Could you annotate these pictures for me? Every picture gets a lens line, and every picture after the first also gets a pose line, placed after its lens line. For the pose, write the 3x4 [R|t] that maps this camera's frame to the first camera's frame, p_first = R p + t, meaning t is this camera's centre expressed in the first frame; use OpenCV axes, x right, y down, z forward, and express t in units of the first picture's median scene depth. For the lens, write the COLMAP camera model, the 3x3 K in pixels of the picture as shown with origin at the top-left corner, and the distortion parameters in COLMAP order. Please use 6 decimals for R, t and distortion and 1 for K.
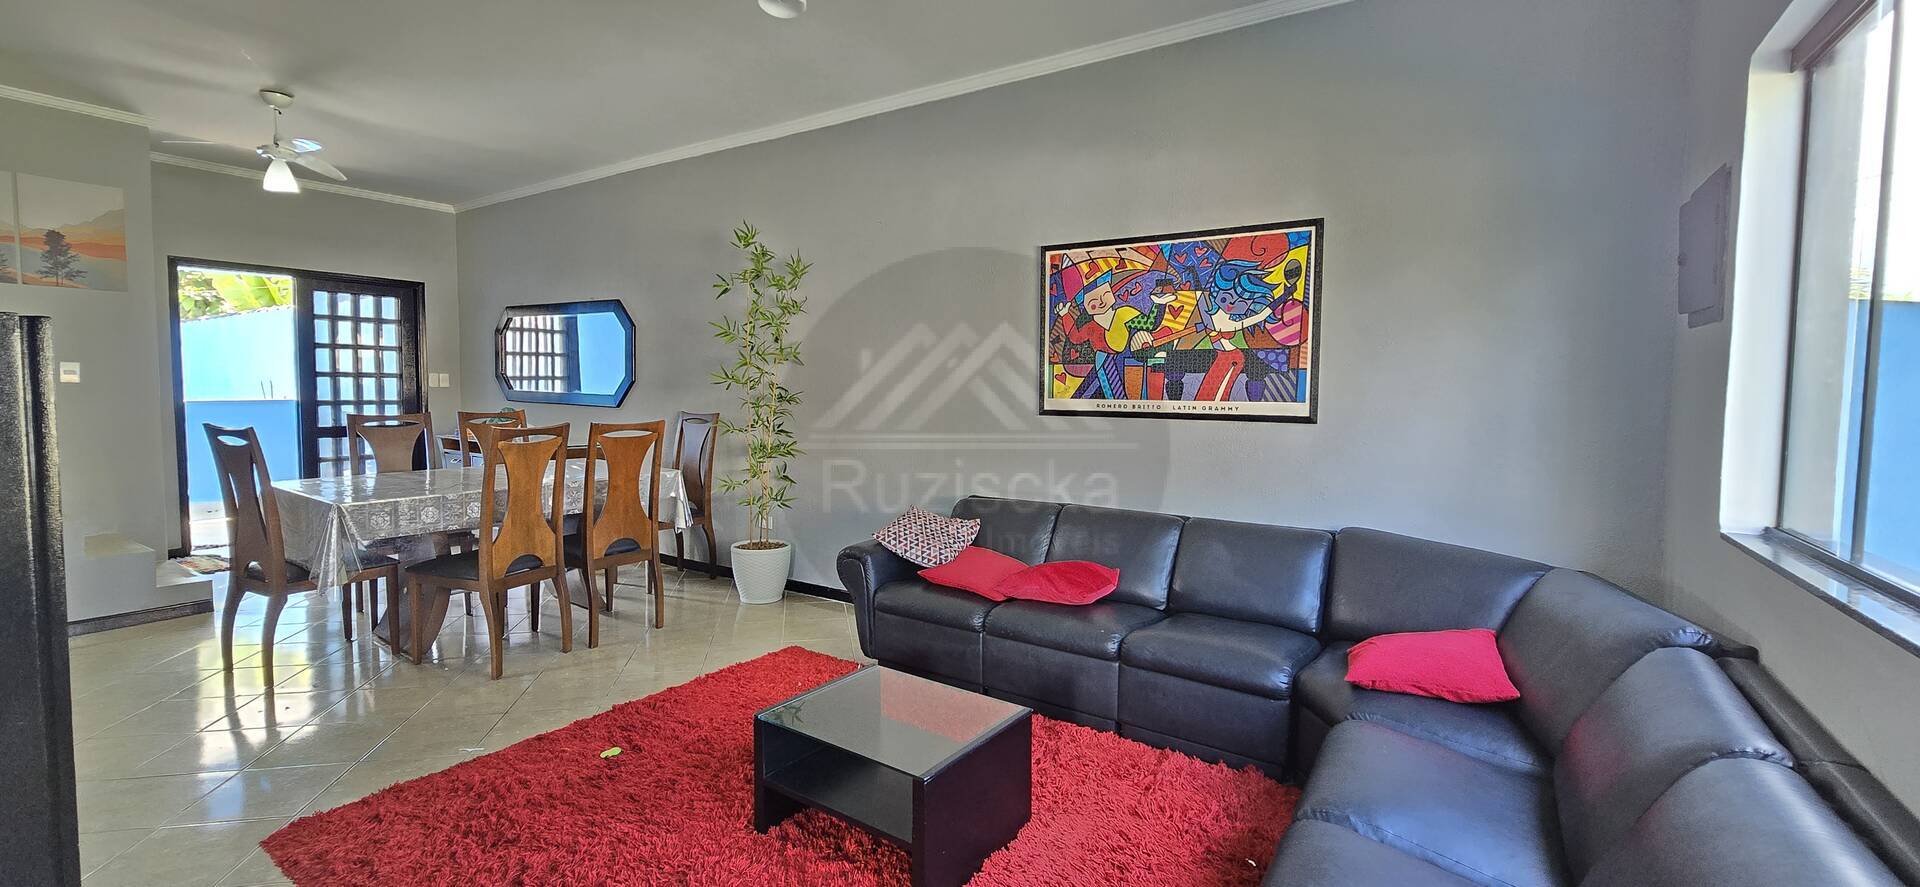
lens RADIAL K [[788.7, 0, 961.6], [0, 788.7, 428.3], [0, 0, 1]] dist [0.000680, 0.000760]
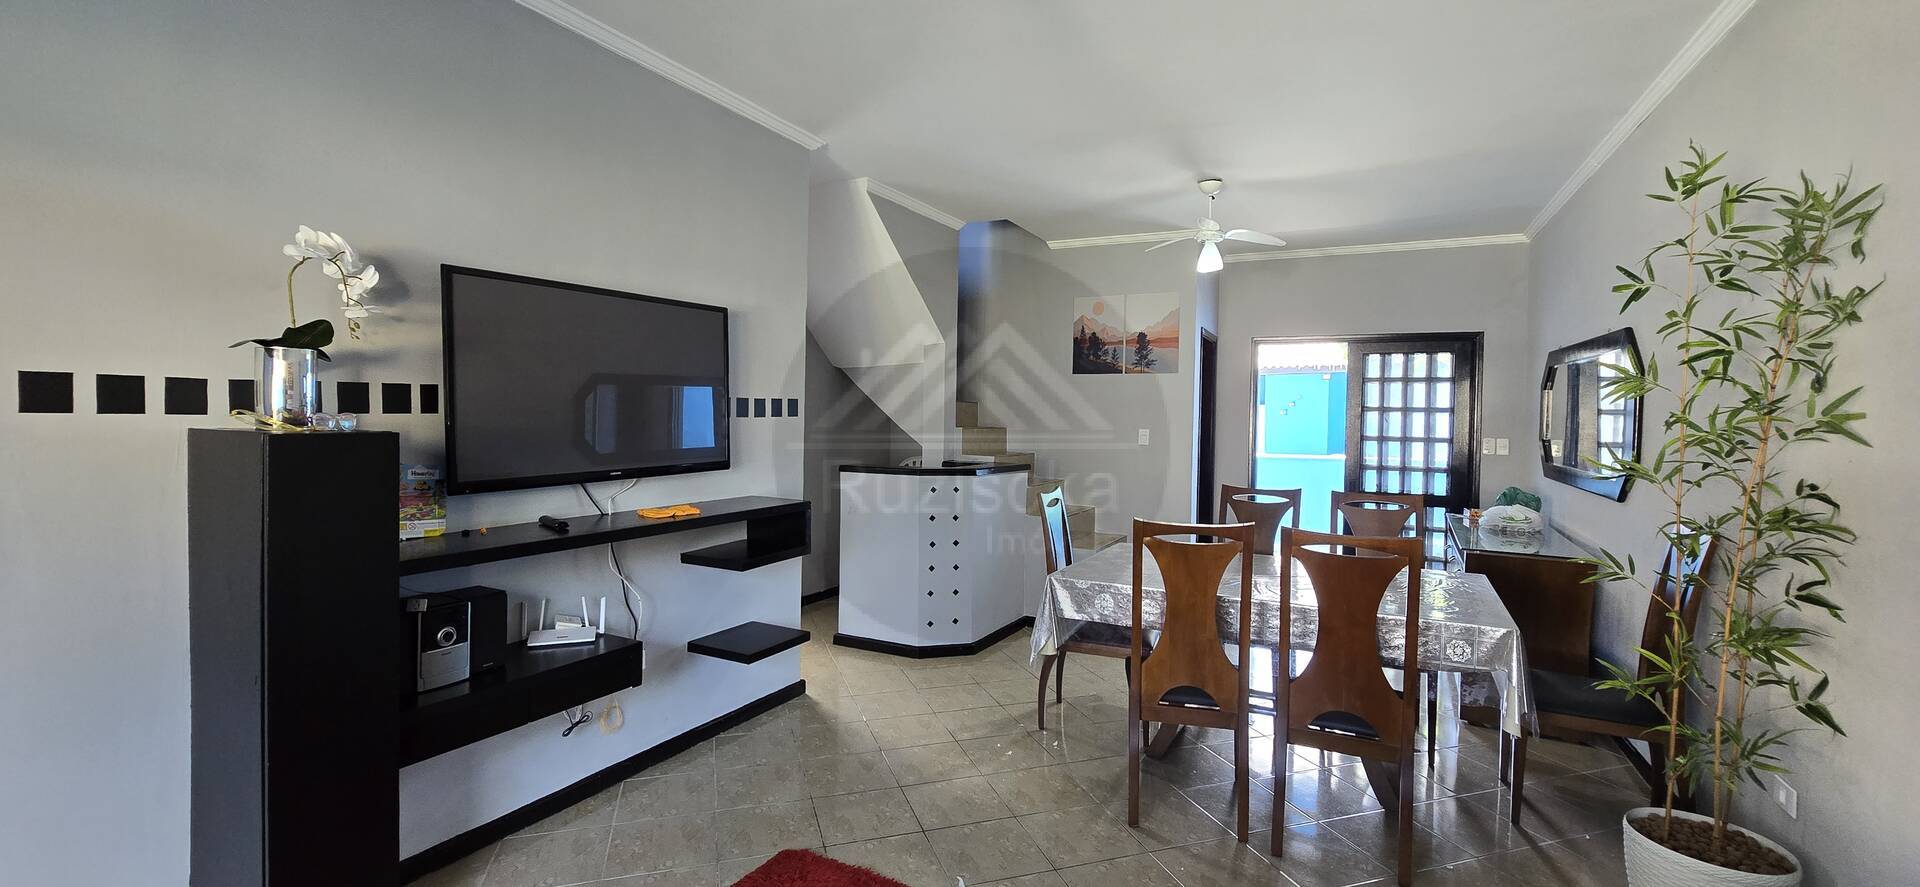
lens RADIAL K [[788.7, 0, 958.2], [0, 788.7, 431.3], [0, 0, 1]] dist [0.000680, 0.000760]
pose [[0.119295, 0.008984, -0.992818, 0.104931], [-0.069838, 0.997558, 0.000635, -0.041388], [0.990400, 0.069261, 0.119631, 0.368791]]
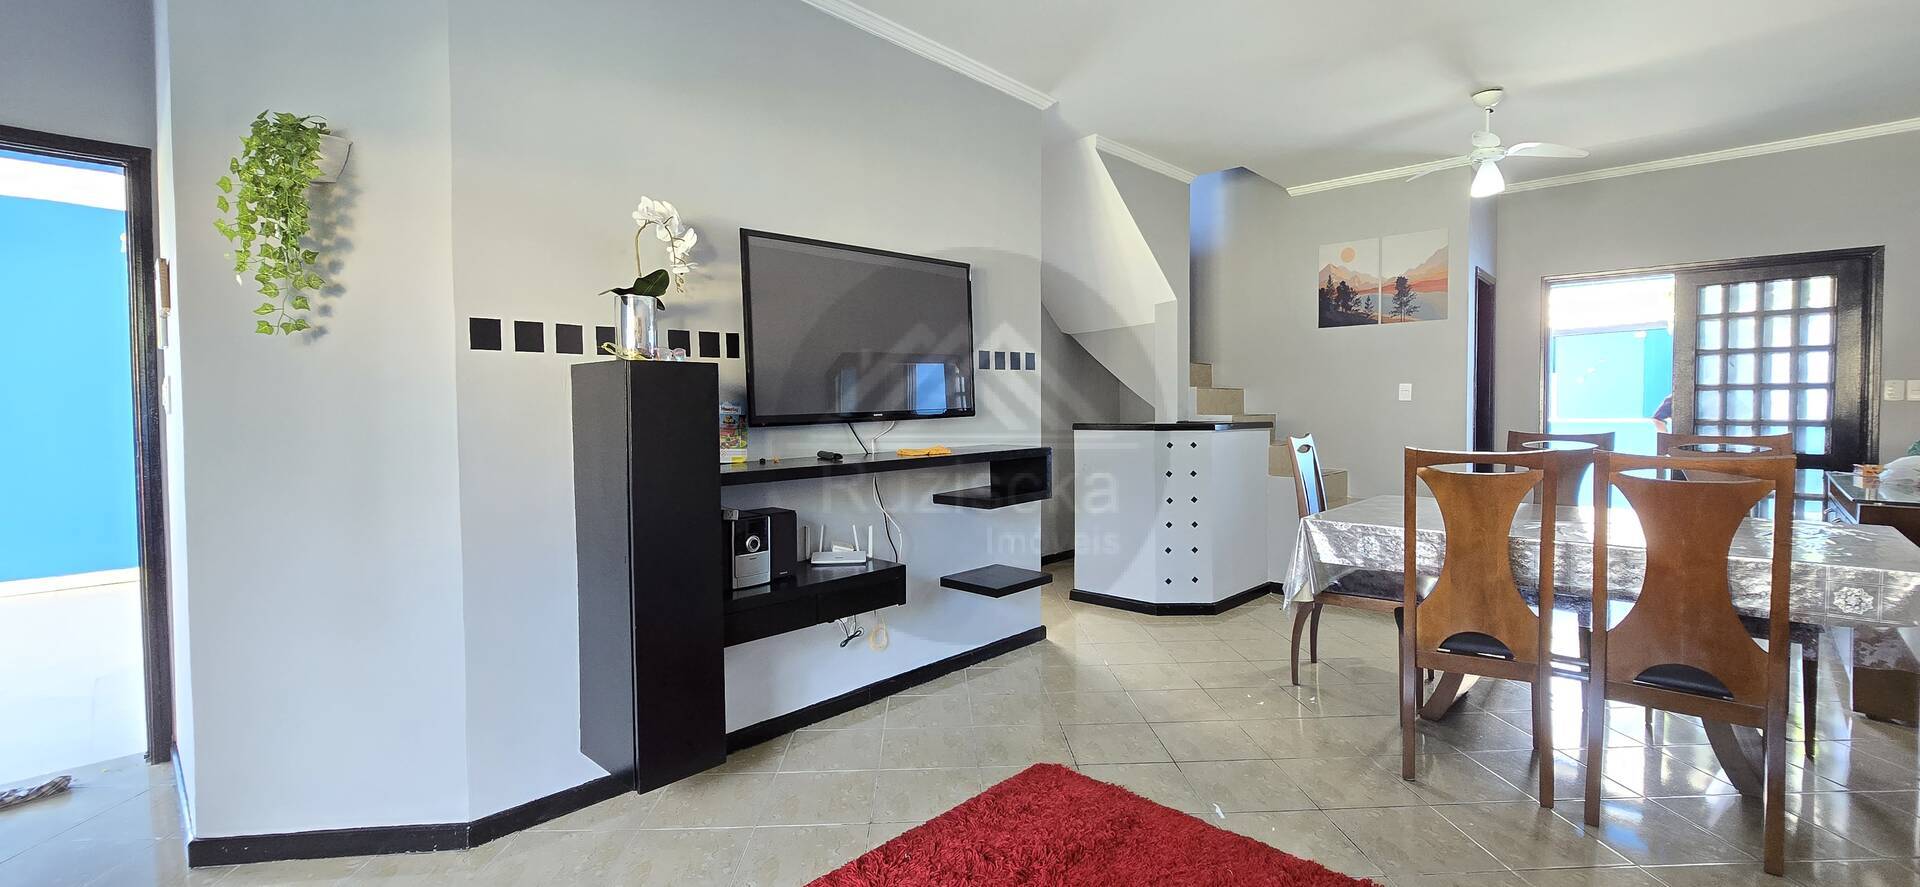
lens RADIAL K [[788.7, 0, 960.7], [0, 788.7, 428.8], [0, 0, 1]] dist [0.000680, 0.000760]
pose [[-0.152488, 0.019253, -0.988118, 0.117025], [-0.048248, 0.998473, 0.026900, -0.009956], [0.987127, 0.051777, -0.151326, 0.357056]]
